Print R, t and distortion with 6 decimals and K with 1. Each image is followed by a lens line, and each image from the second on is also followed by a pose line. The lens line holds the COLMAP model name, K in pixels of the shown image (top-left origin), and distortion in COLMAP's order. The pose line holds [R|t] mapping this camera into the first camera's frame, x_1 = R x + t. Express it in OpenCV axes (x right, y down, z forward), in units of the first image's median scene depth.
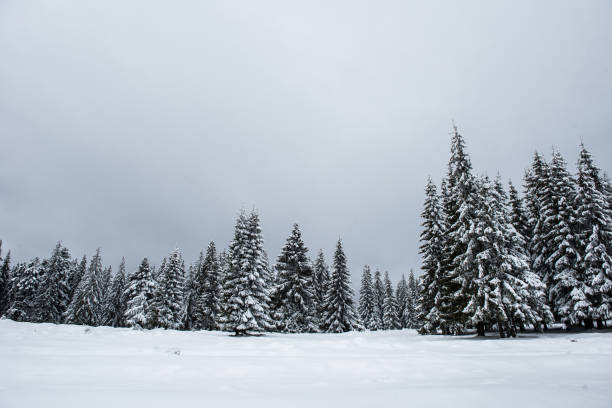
lens RADIAL K [[334.5, 0, 305.5], [0, 334.5, 208.1], [0, 0, 1]] dist [-0.033392, -0.000821]
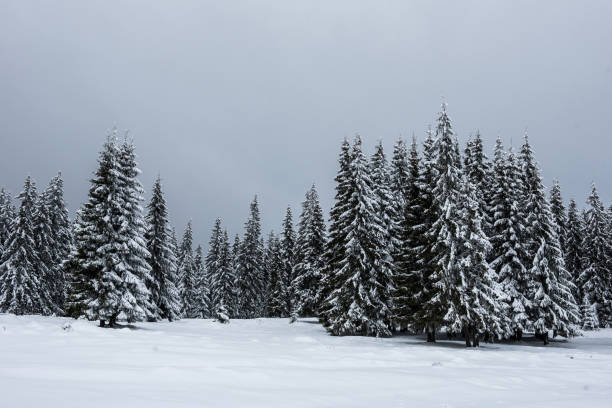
lens RADIAL K [[503.4, 0, 307.2], [0, 503.4, 200.2], [0, 0, 1]] dist [0.046446, 0.001188]
pose [[0.905278, 0.141228, 0.400657, -0.373374], [-0.189821, 0.978211, 0.084088, -0.052182], [-0.380052, -0.152176, 0.912361, -0.100732]]
